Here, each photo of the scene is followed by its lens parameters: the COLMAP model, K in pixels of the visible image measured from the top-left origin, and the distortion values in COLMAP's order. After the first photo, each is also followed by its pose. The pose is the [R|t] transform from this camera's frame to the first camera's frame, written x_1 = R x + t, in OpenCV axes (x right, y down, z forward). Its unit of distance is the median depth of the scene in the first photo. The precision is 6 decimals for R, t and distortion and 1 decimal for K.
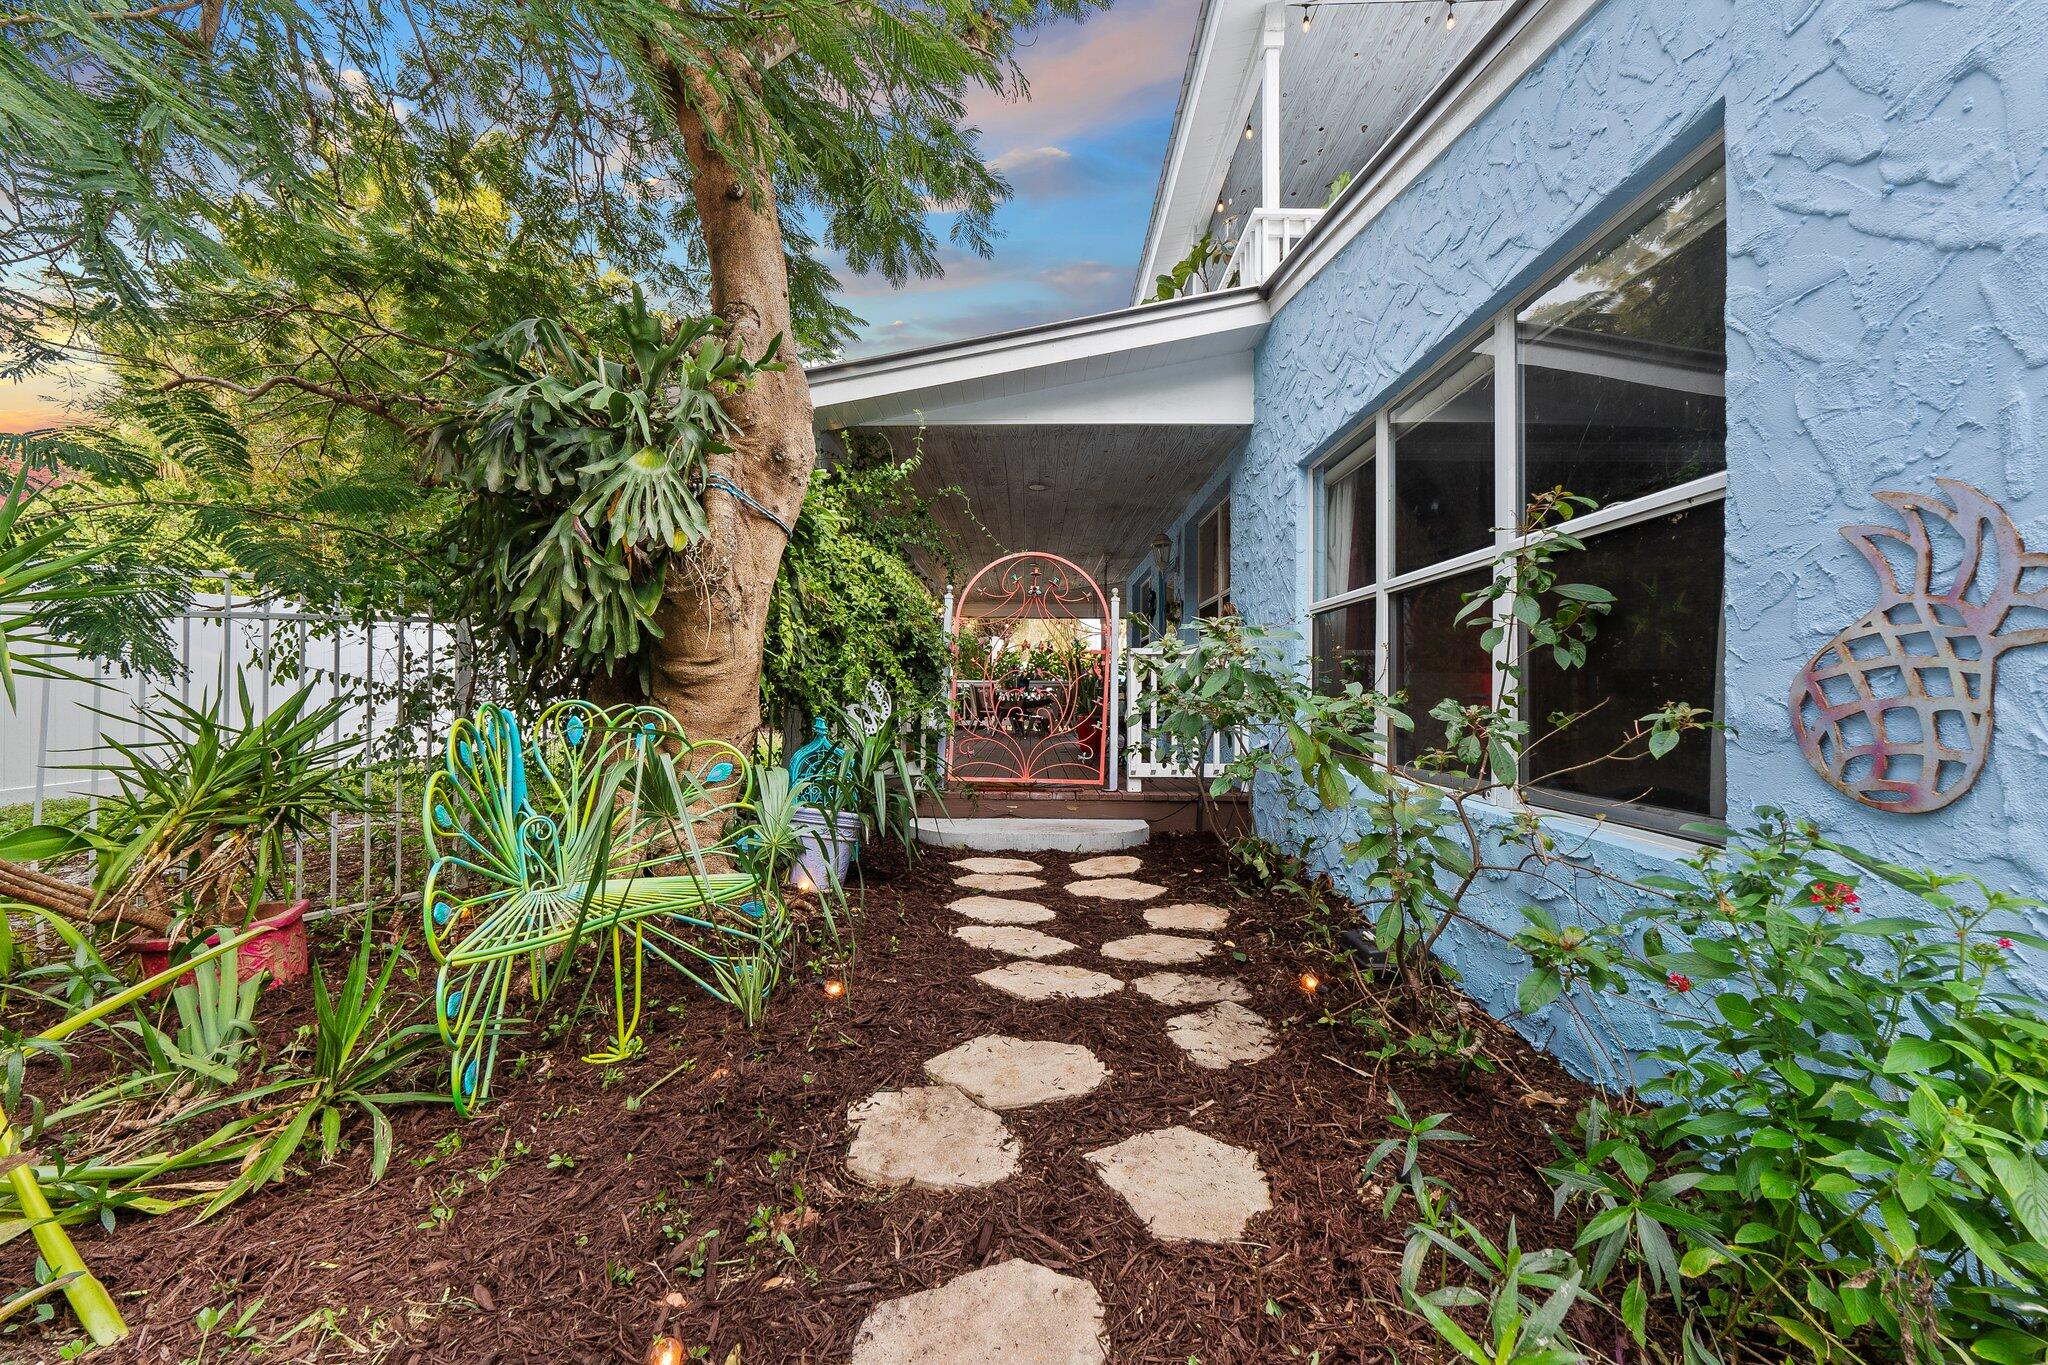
lens RADIAL K [[853.1, 0, 1024.0], [0, 853.1, 682.5], [0, 0, 1]] dist [0.005578, 0.000047]
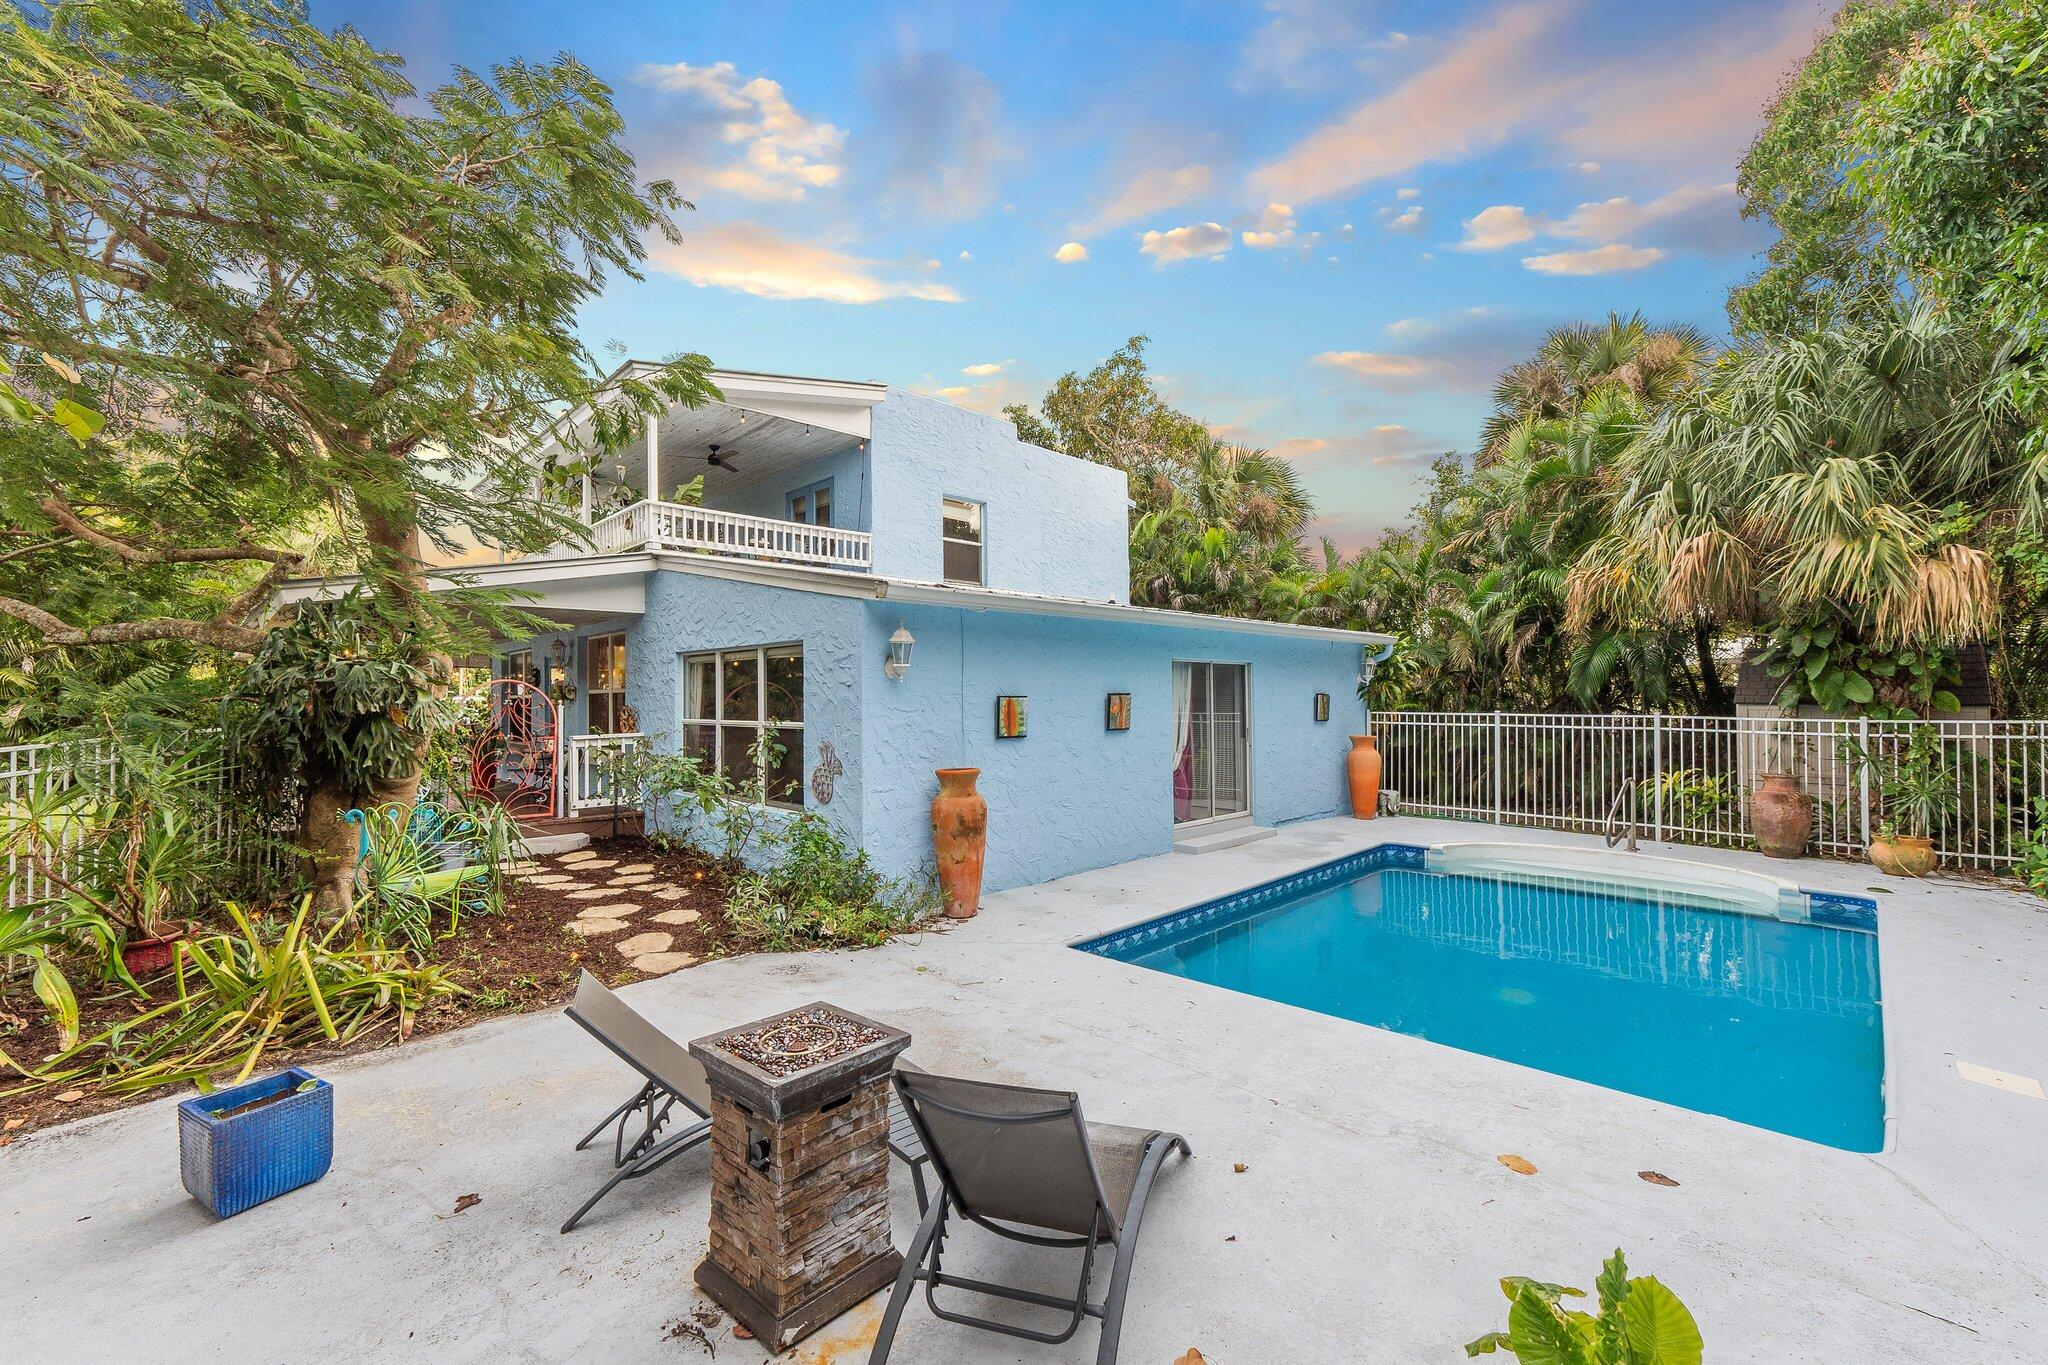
lens RADIAL K [[853.1, 0, 1024.0], [0, 853.1, 682.5], [0, 0, 1]] dist [0.005578, 0.000047]
pose [[0.708566, -0.000179, 0.705645, -0.727130], [0.002622, 0.999994, -0.002379, -0.228148], [-0.705640, 0.003536, 0.708562, -1.434904]]
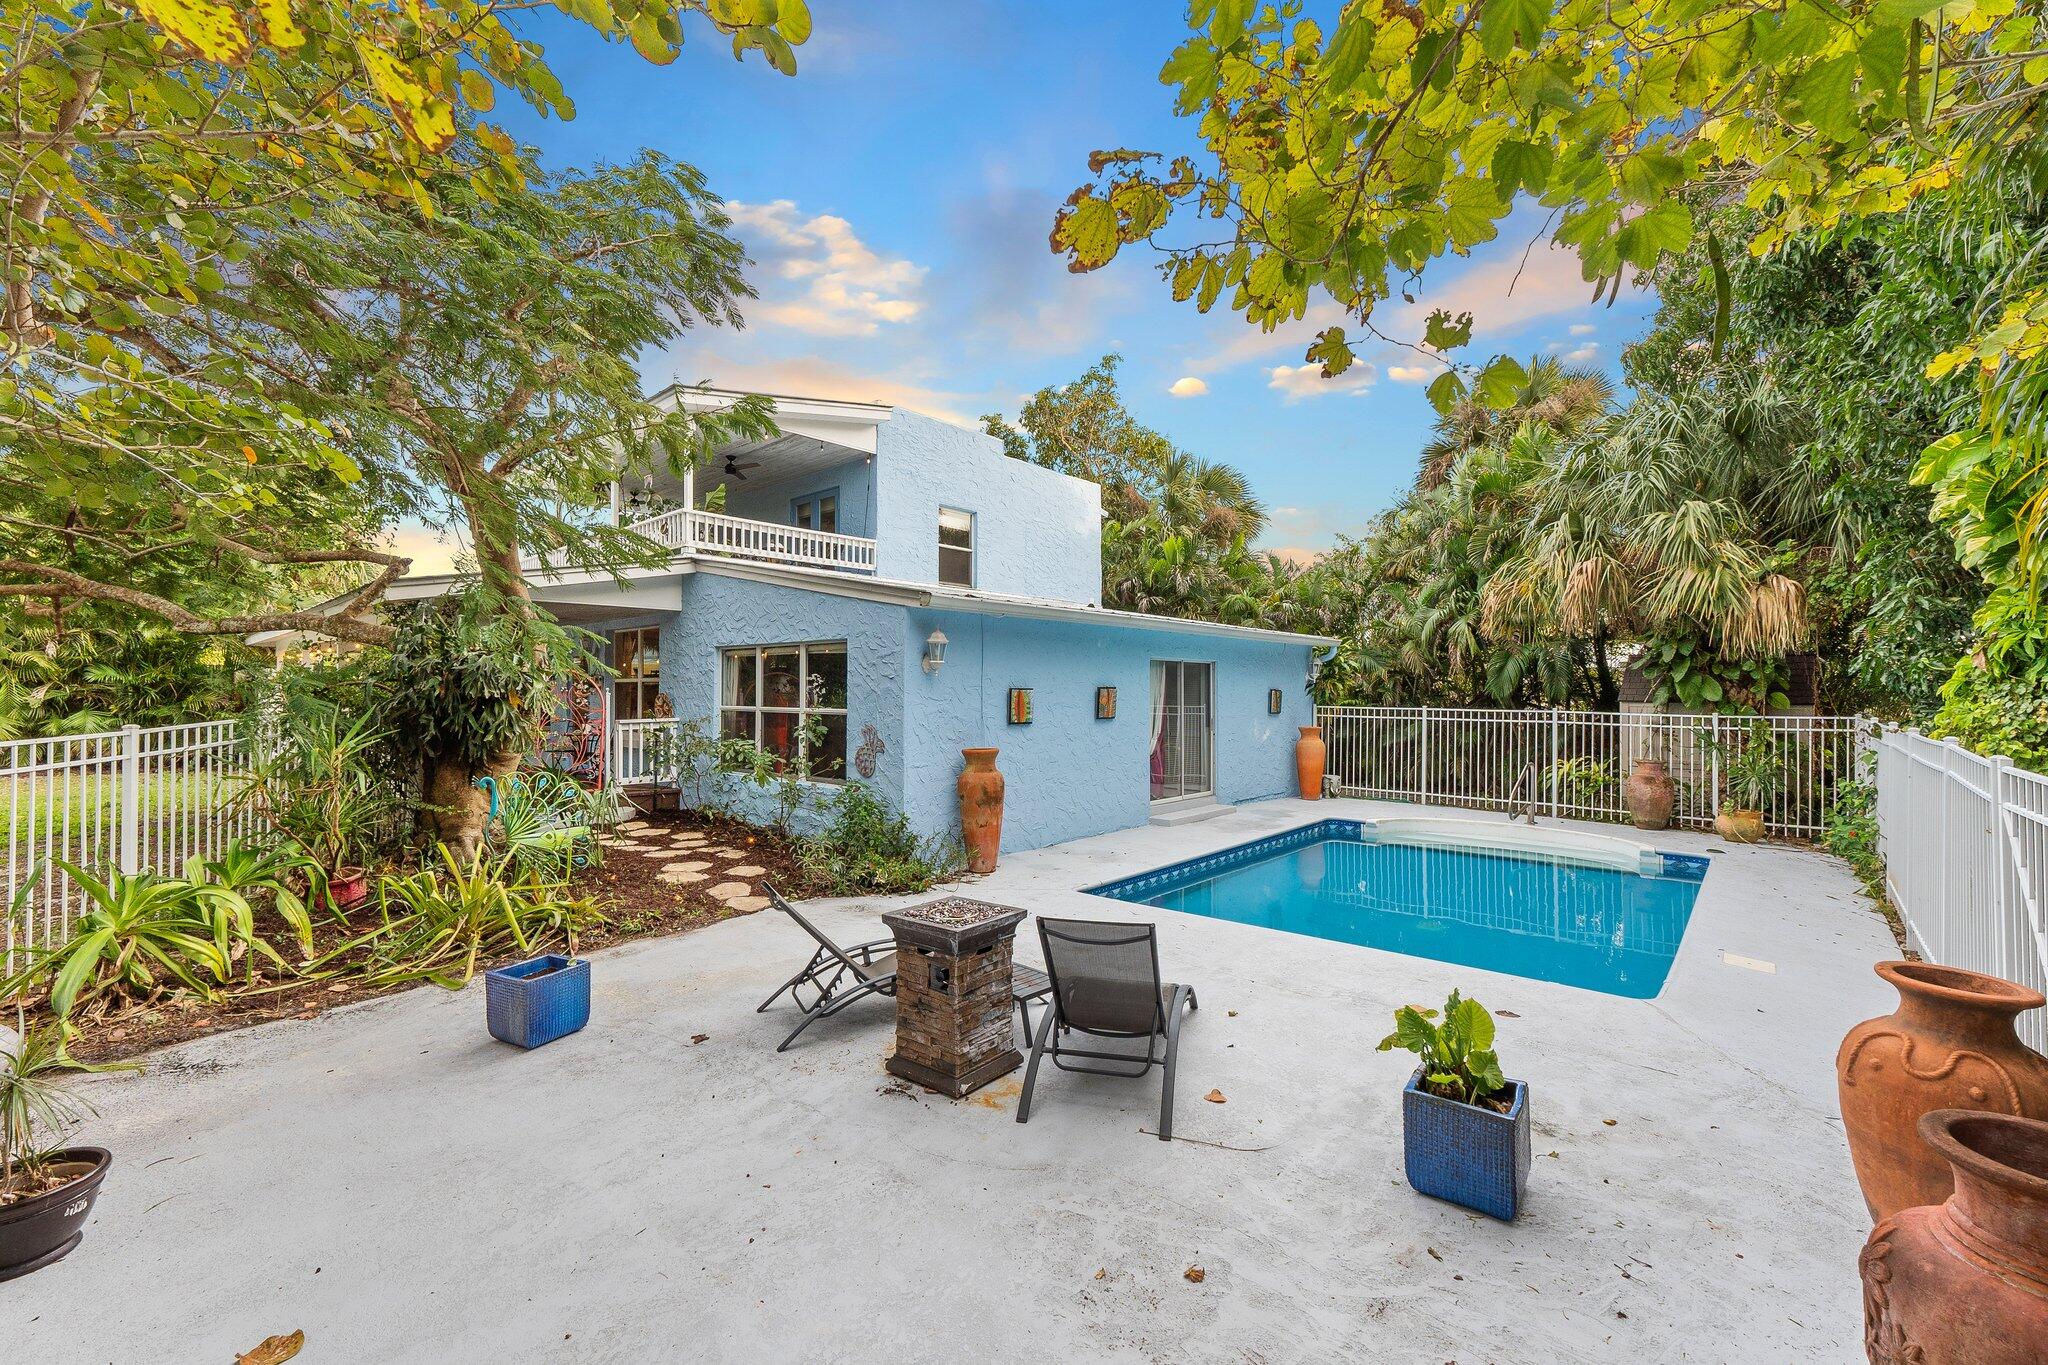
lens RADIAL K [[853.1, 0, 1024.0], [0, 853.1, 682.5], [0, 0, 1]] dist [0.005578, 0.000047]
pose [[0.665801, 0.002049, 0.746126, -1.142482], [-0.008605, 0.999951, 0.004932, -0.229358], [-0.746080, -0.009704, 0.665786, -1.592001]]
